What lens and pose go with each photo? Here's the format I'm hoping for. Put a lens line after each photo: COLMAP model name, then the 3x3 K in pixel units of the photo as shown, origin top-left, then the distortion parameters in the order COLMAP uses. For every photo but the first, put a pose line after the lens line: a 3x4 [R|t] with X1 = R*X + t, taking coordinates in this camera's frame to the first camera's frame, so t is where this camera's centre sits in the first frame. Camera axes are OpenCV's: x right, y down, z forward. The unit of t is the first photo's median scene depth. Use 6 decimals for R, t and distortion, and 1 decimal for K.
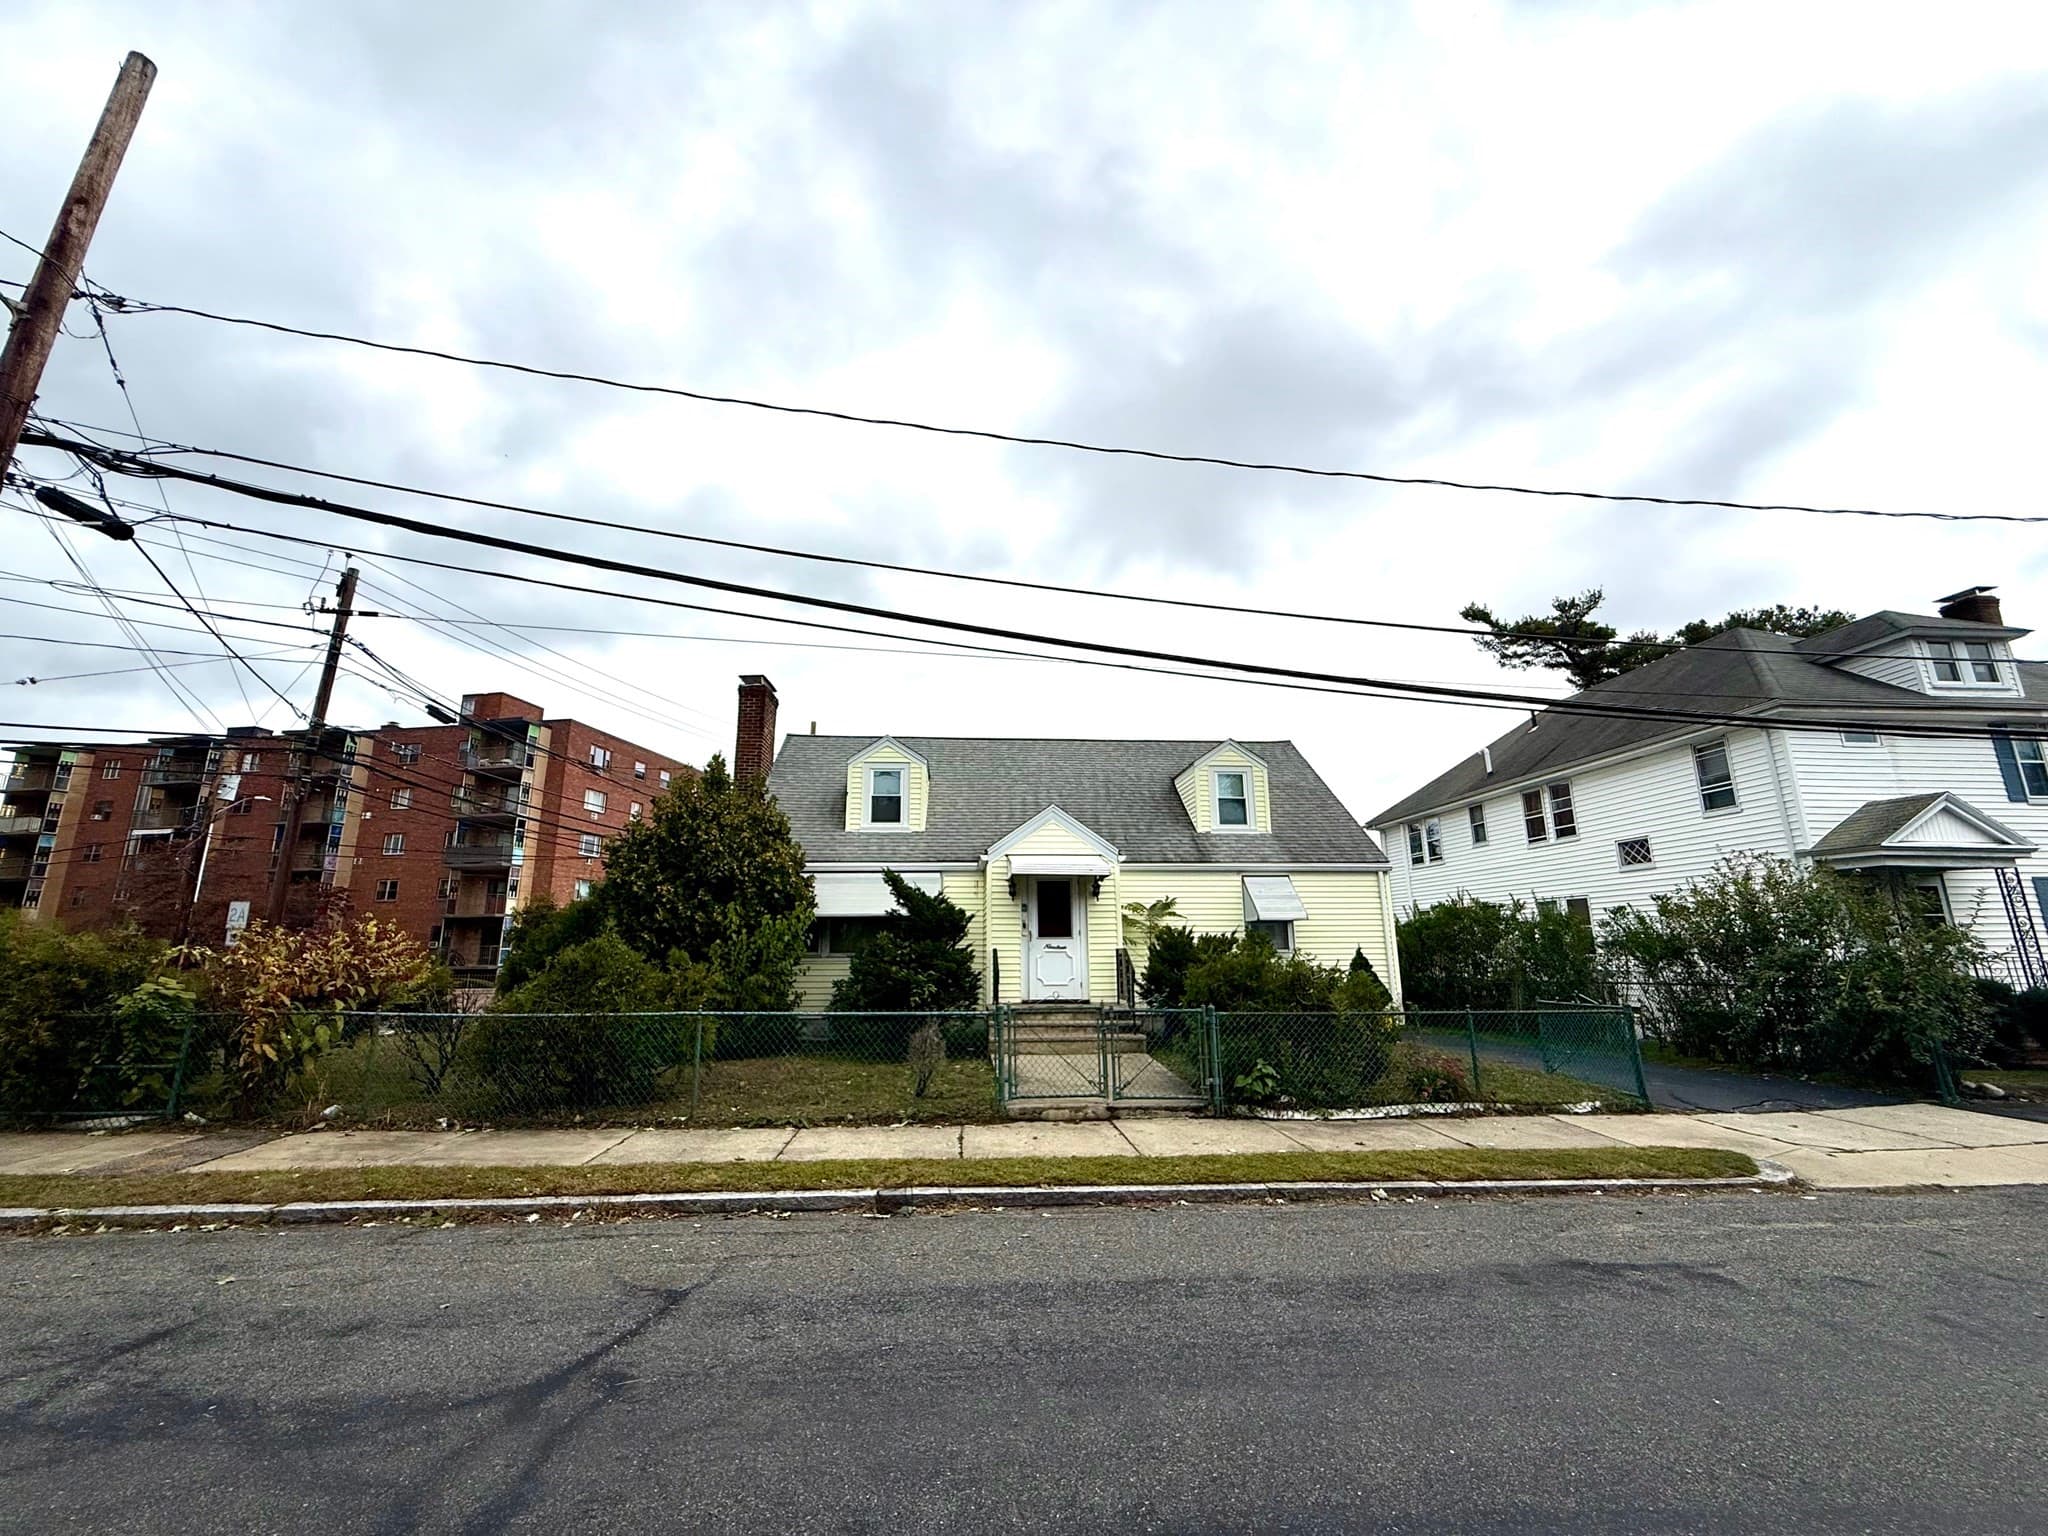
lens RADIAL K [[817.0, 0, 1014.7], [0, 817.0, 764.6], [0, 0, 1]] dist [-0.000300, 0.000594]
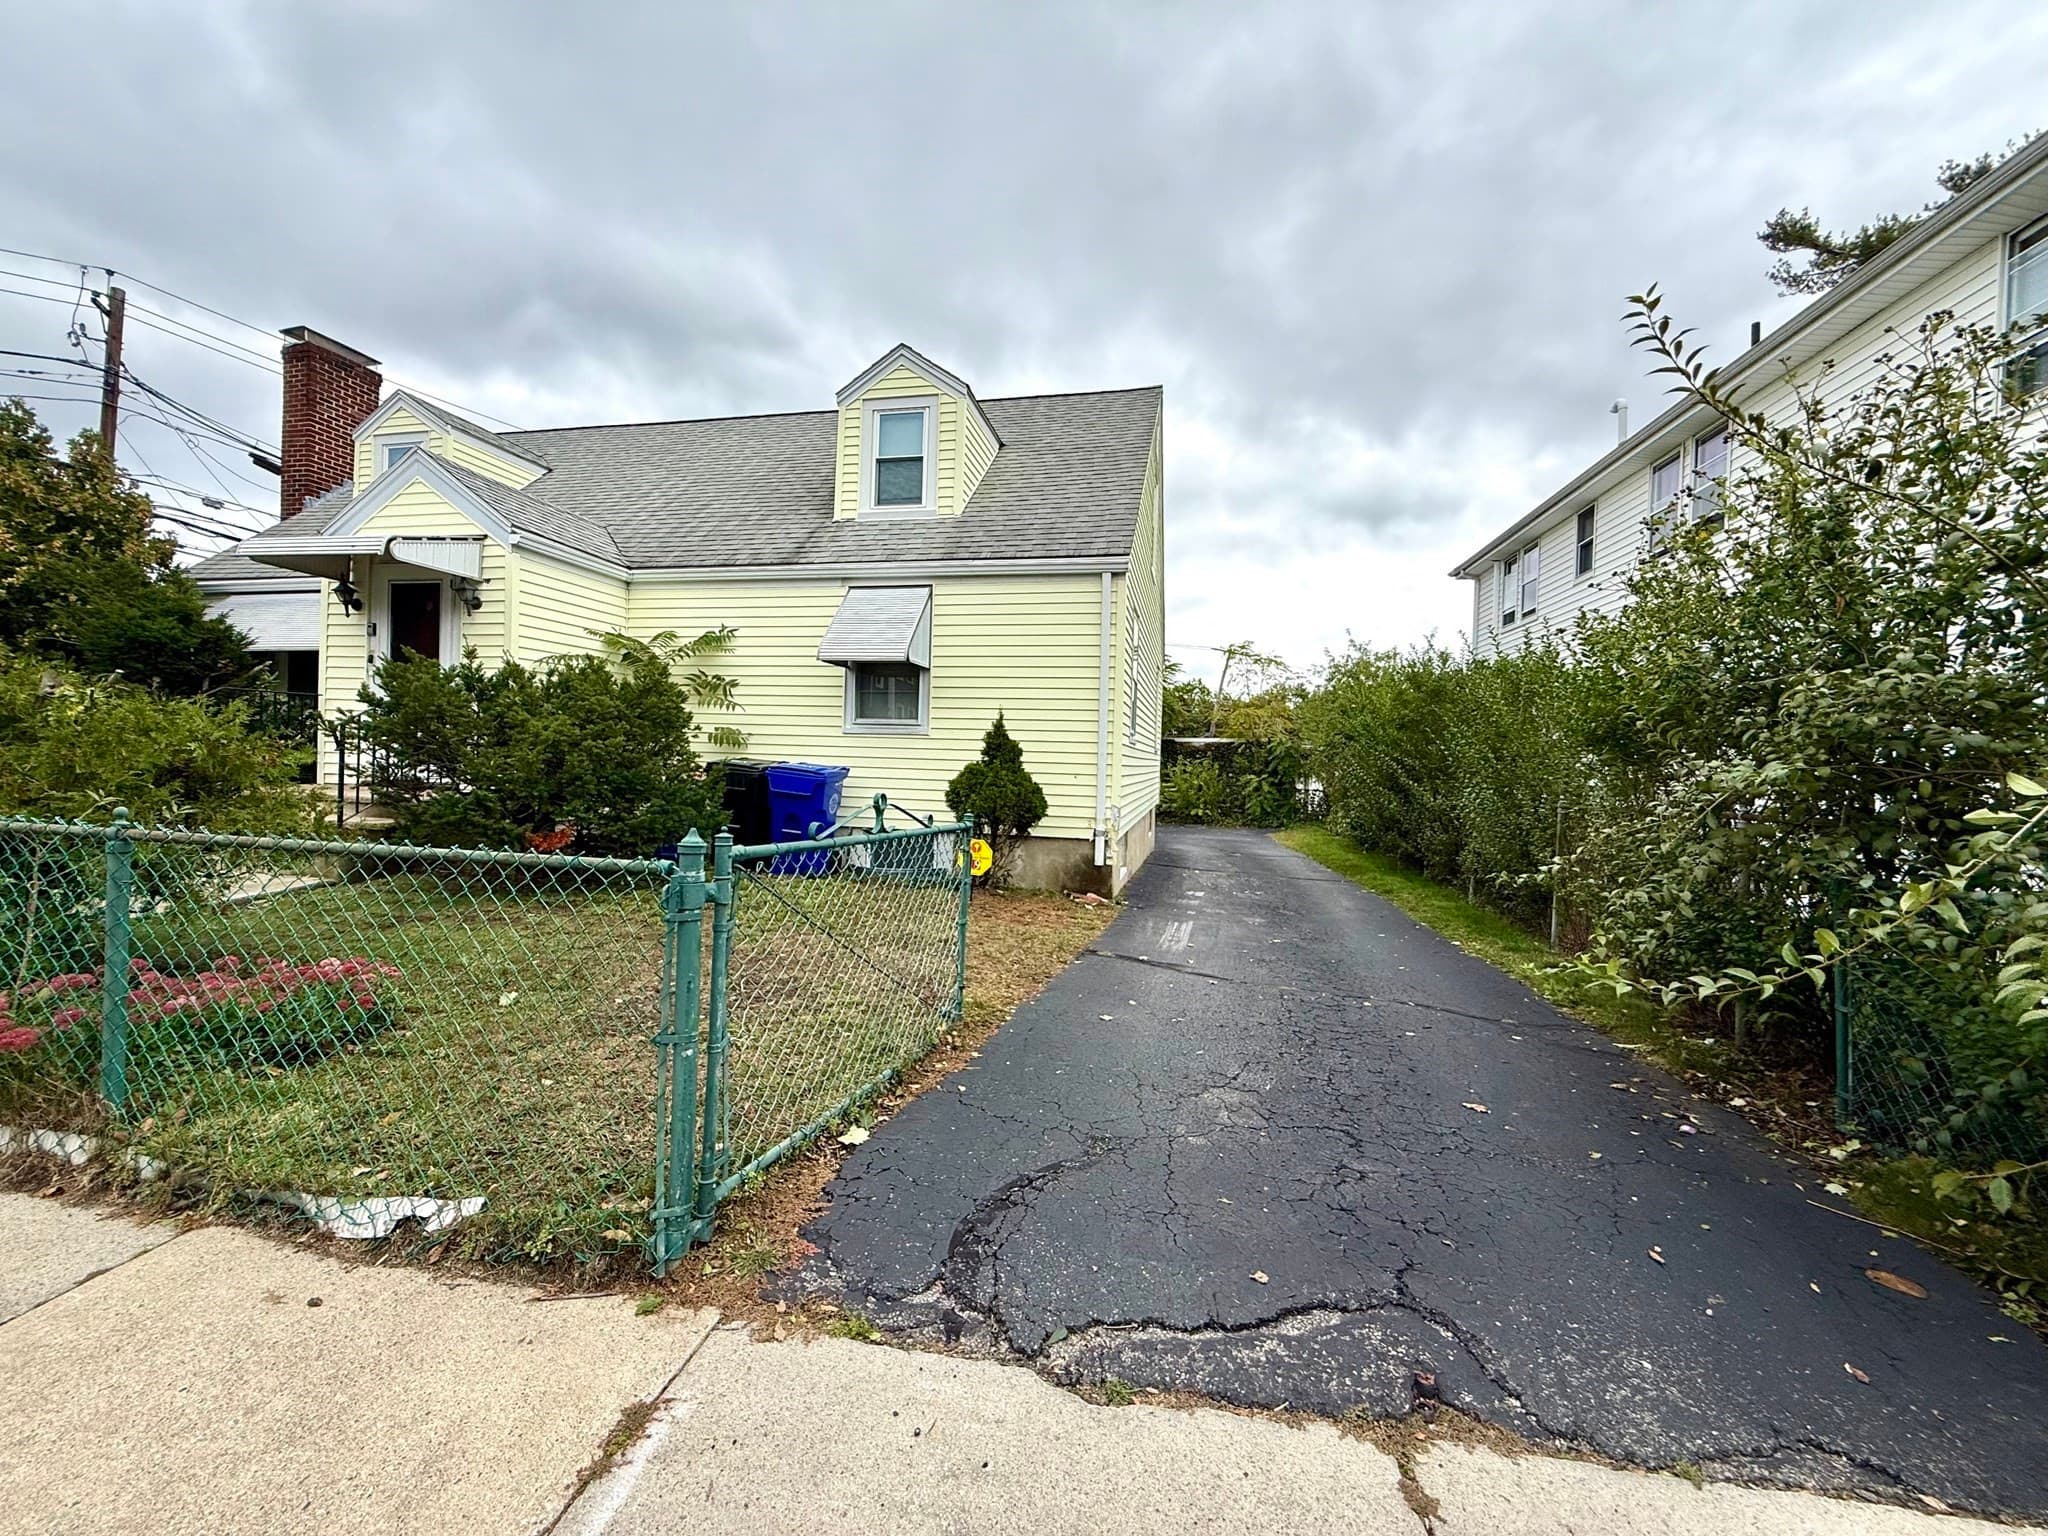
lens RADIAL K [[817.0, 0, 1014.7], [0, 817.0, 764.6], [0, 0, 1]] dist [-0.000300, 0.000594]
pose [[0.957384, 0.035380, -0.286644, 0.372726], [0.030054, 0.974877, 0.220708, 0.091463], [0.287251, -0.219917, 0.932268, 0.333819]]
